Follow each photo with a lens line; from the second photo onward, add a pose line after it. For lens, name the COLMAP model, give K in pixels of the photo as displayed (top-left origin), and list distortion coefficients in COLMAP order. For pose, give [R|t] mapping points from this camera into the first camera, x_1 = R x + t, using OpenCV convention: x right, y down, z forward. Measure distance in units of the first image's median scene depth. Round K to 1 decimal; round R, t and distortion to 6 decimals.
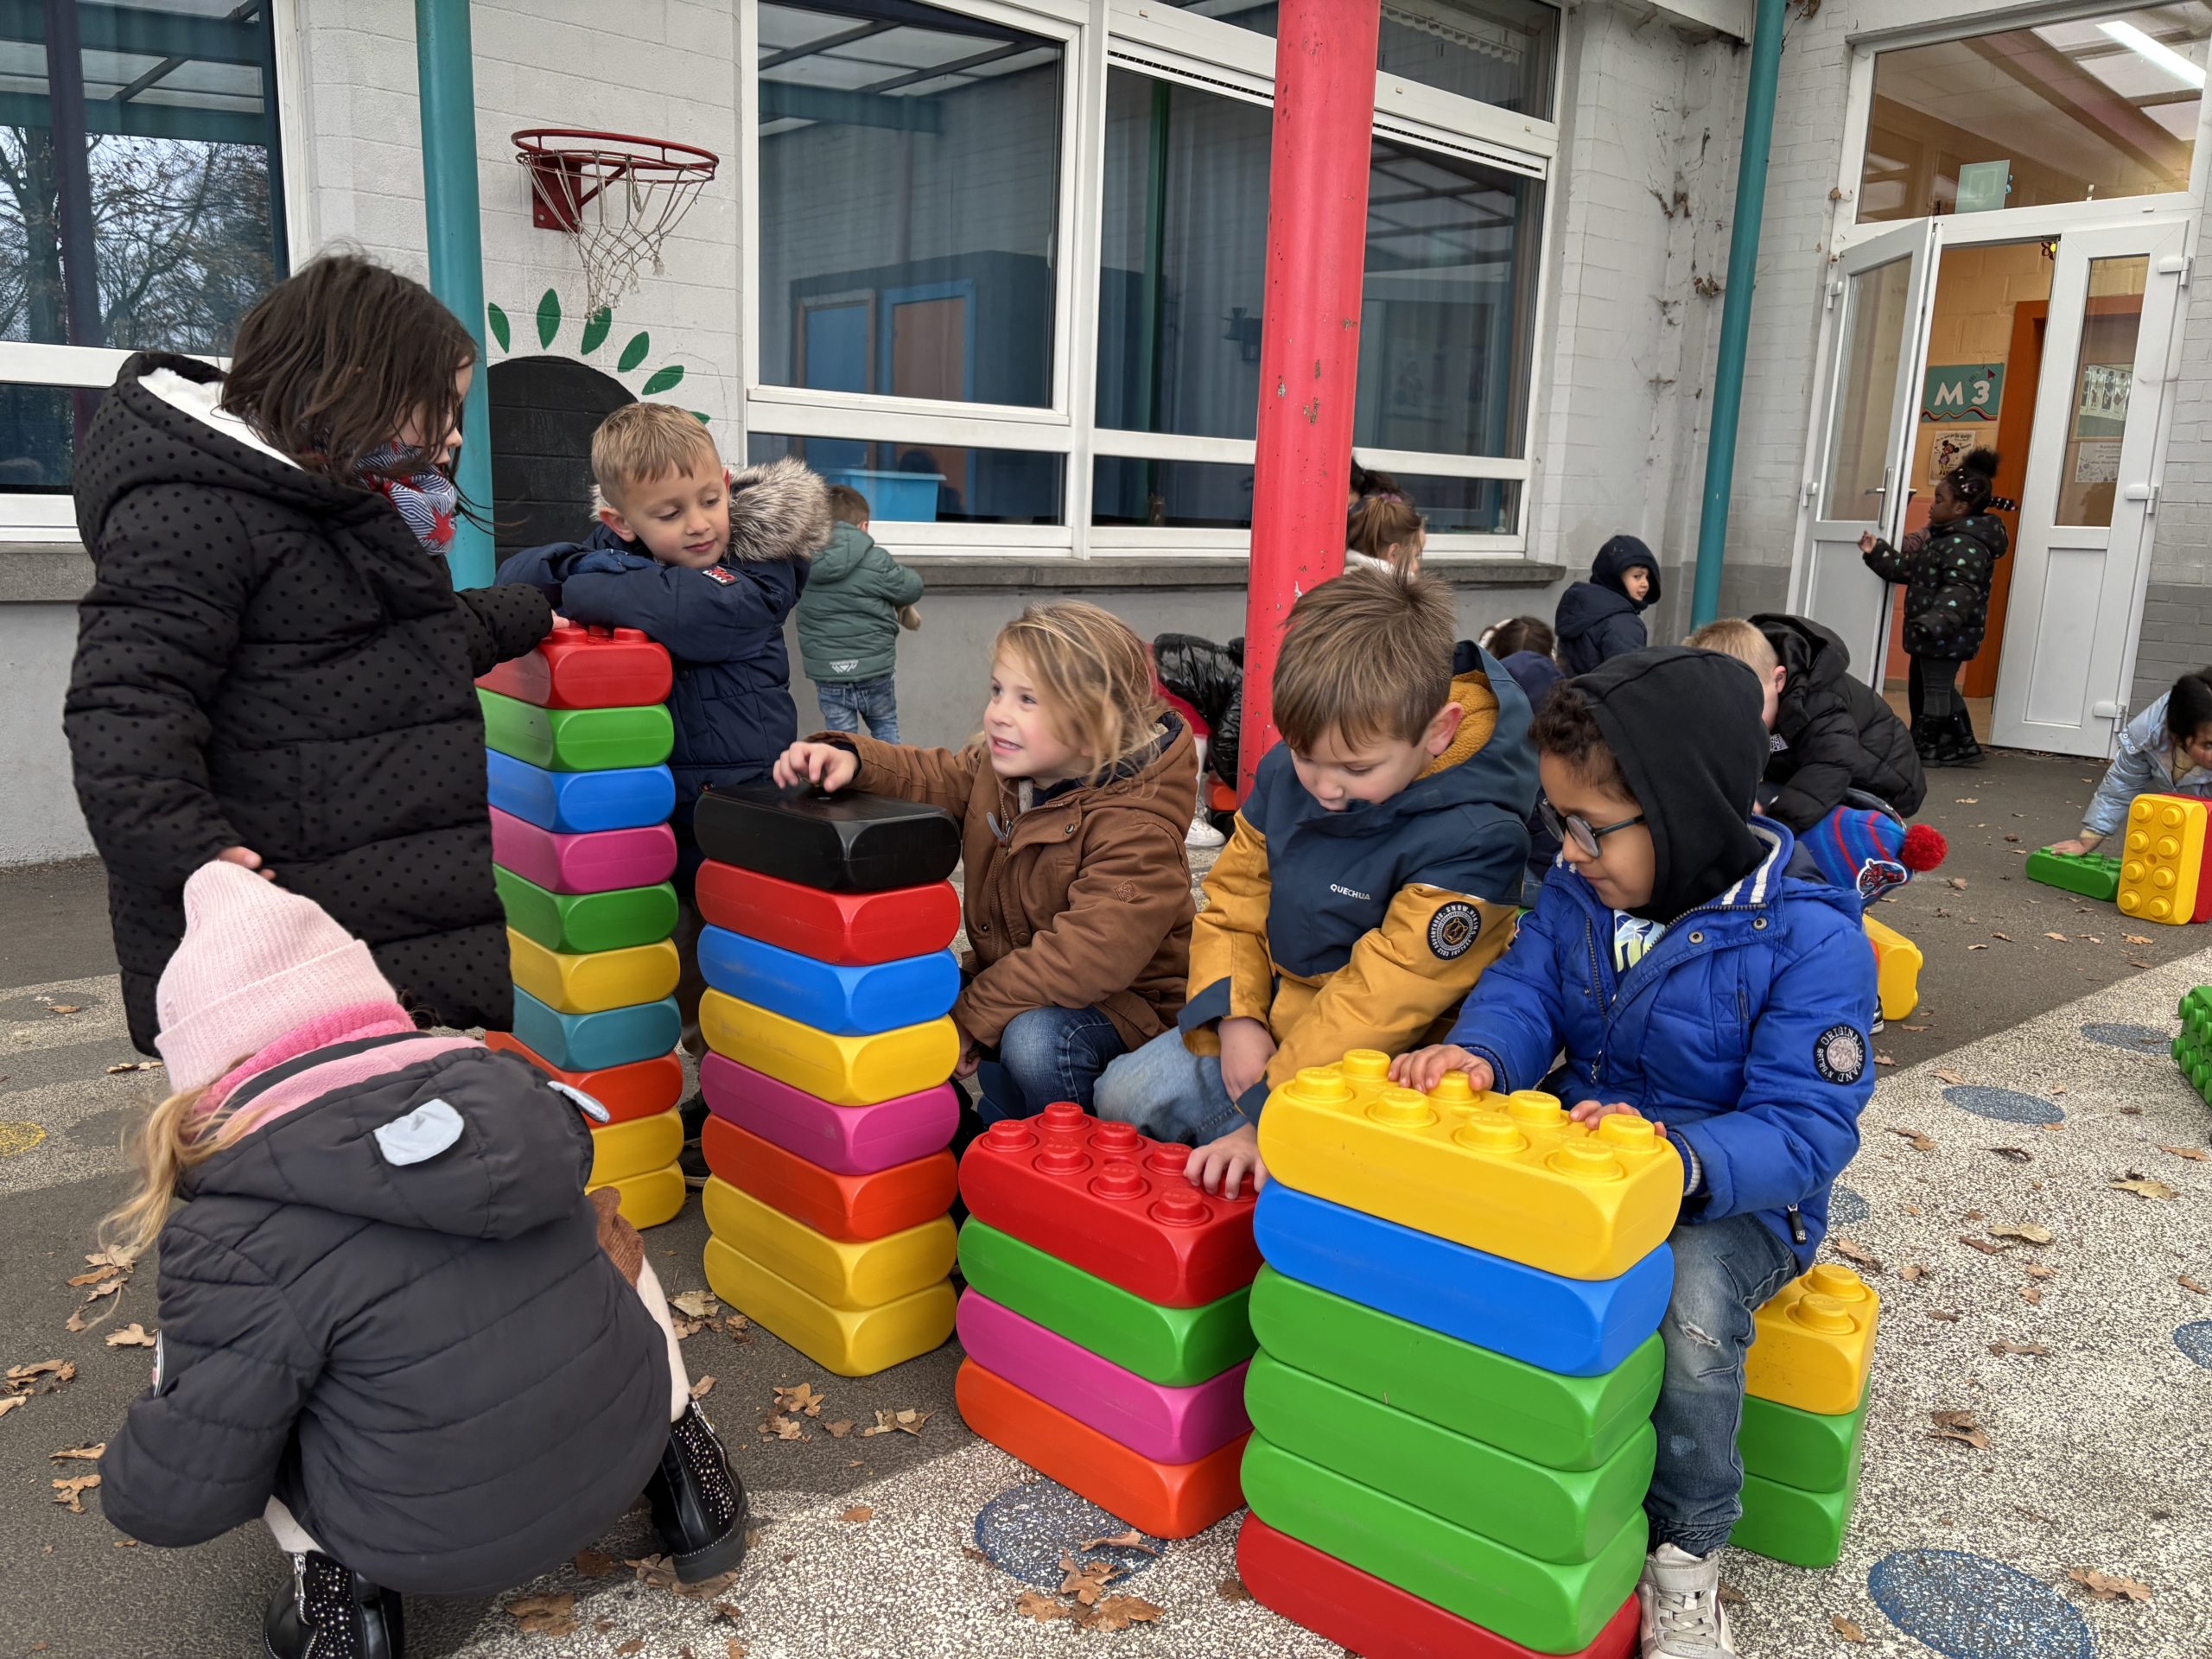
lens RADIAL K [[1681.7, 0, 1106.0], [0, 1681.7, 829.5], [0, 0, 1]] dist [0.060897, -0.103096]
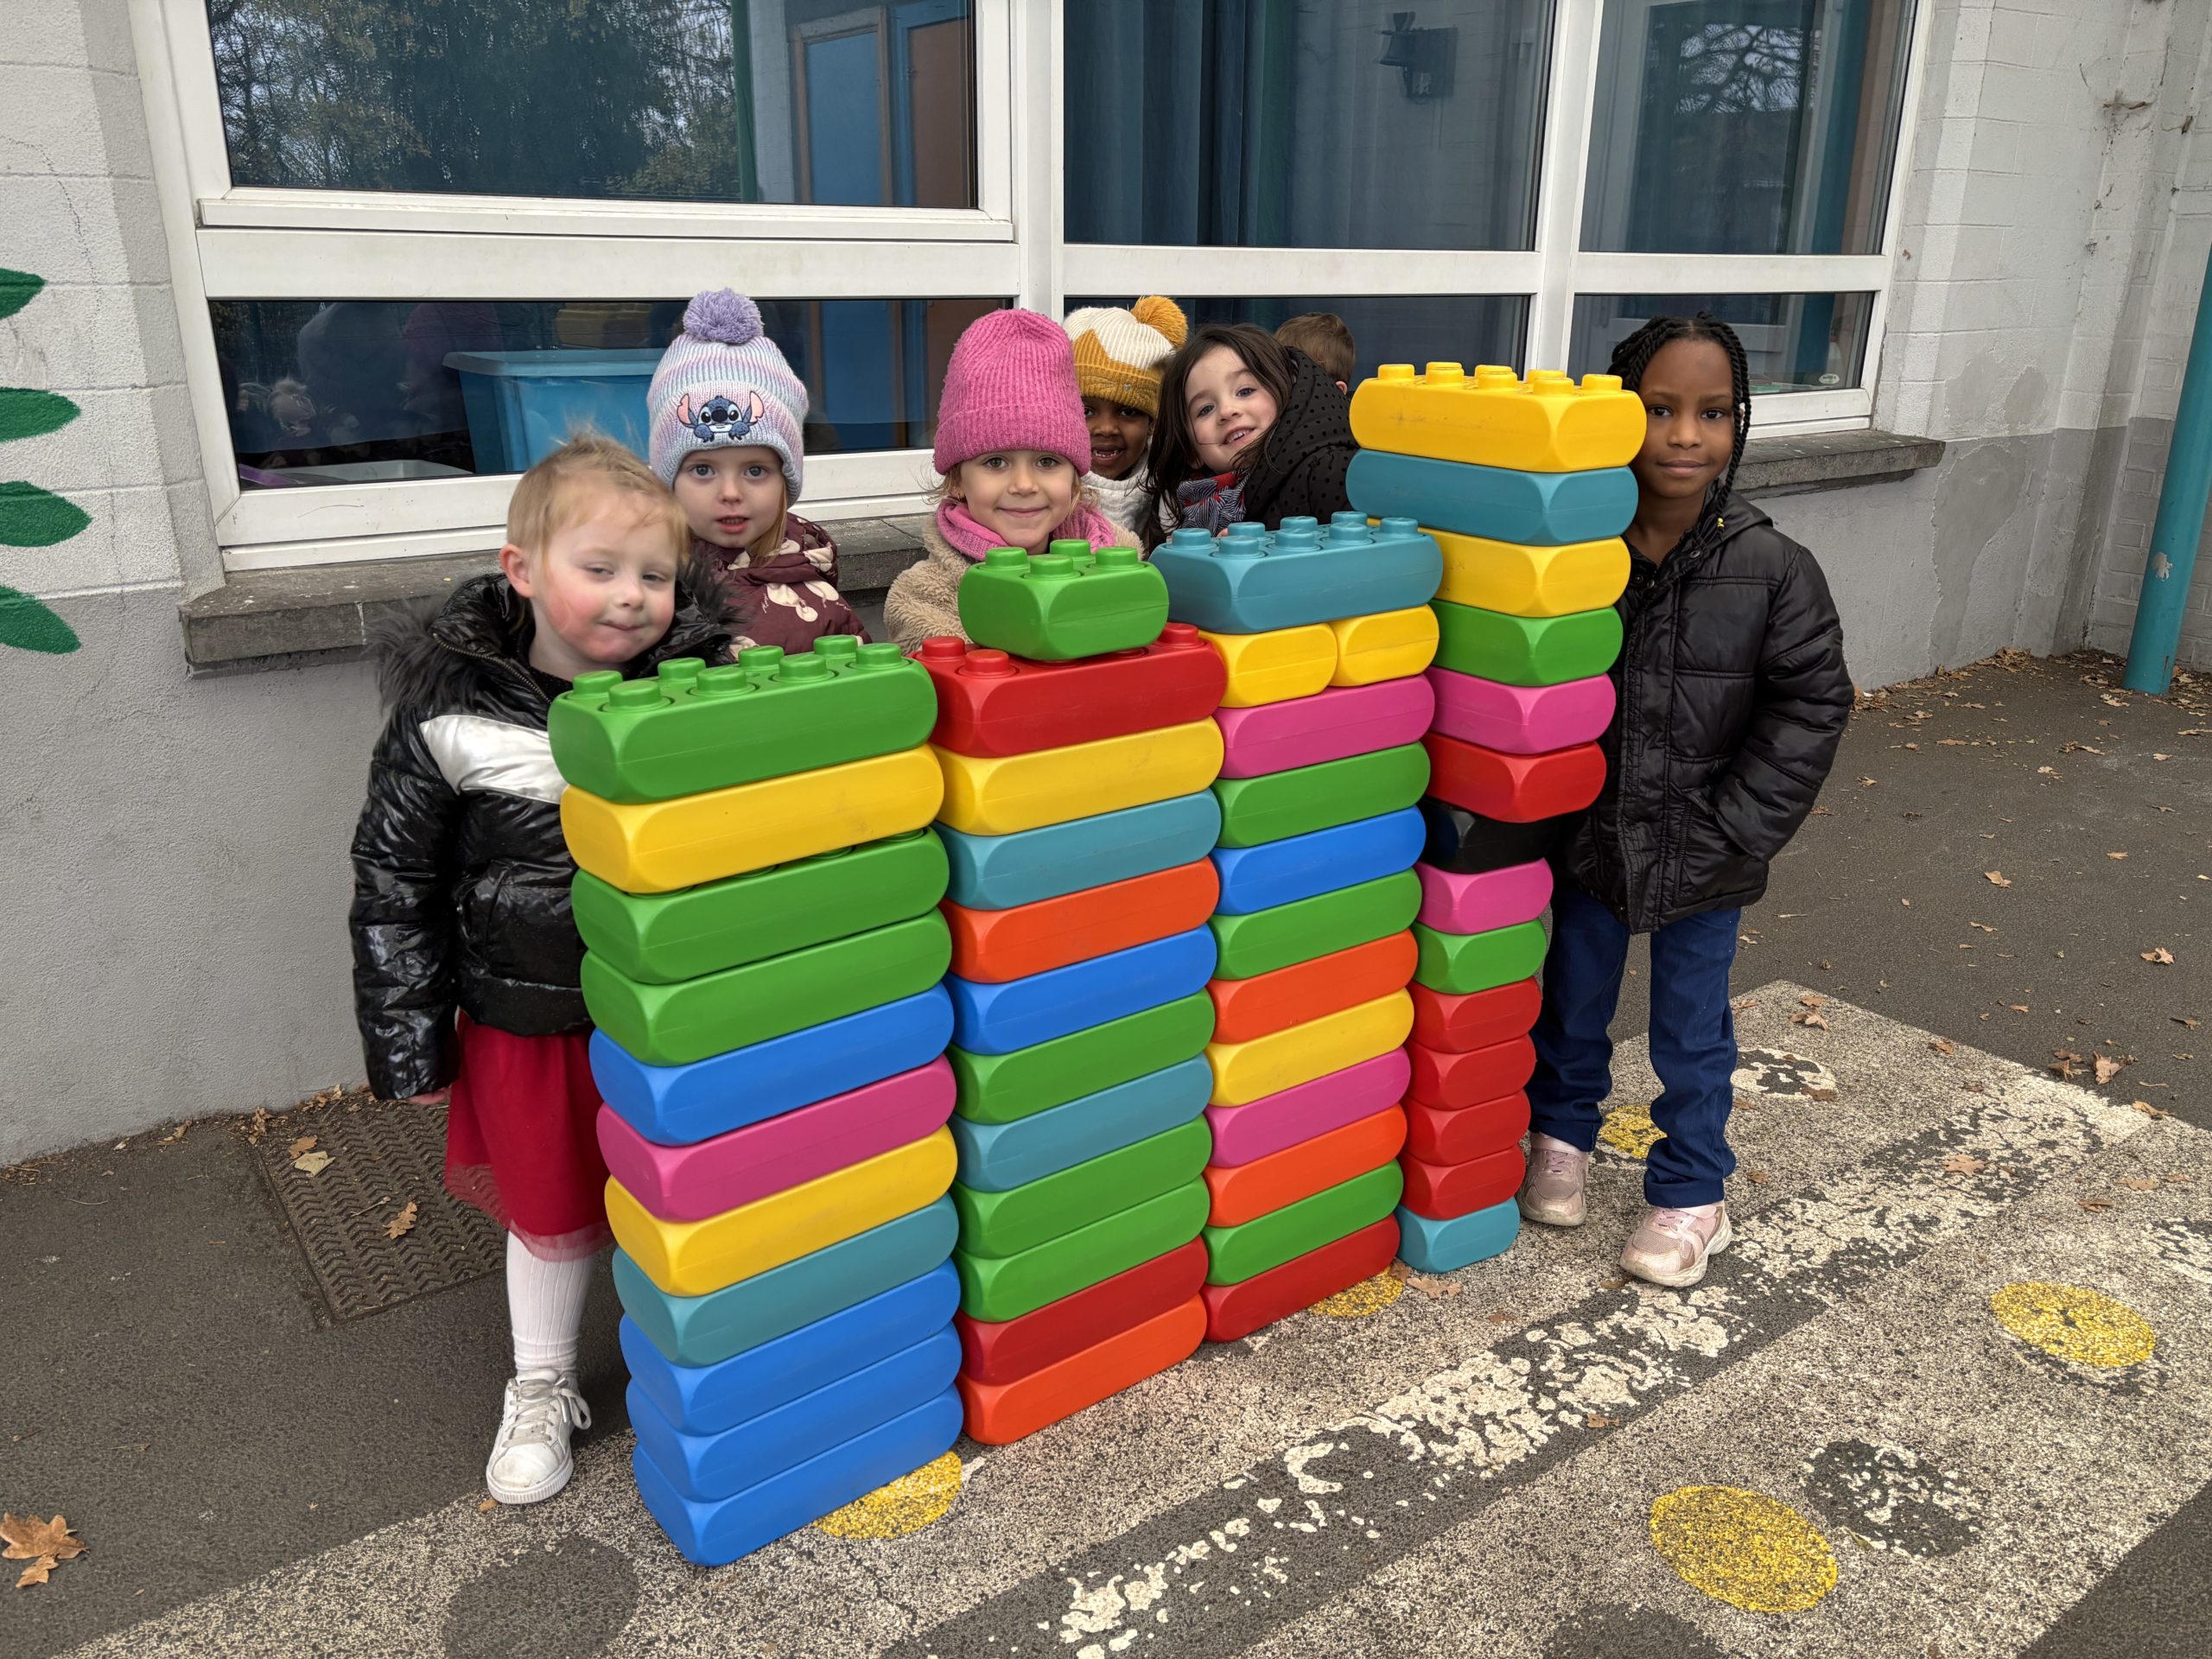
lens RADIAL K [[1666.7, 0, 1109.8], [0, 1666.7, 792.2], [0, 0, 1]] dist [0.057758, -0.054637]
pose [[0.994399, 0.008686, -0.105330, 0.047983], [0.003832, 0.992999, 0.118058, -0.105812], [0.105618, -0.117800, 0.987405, 0.382217]]
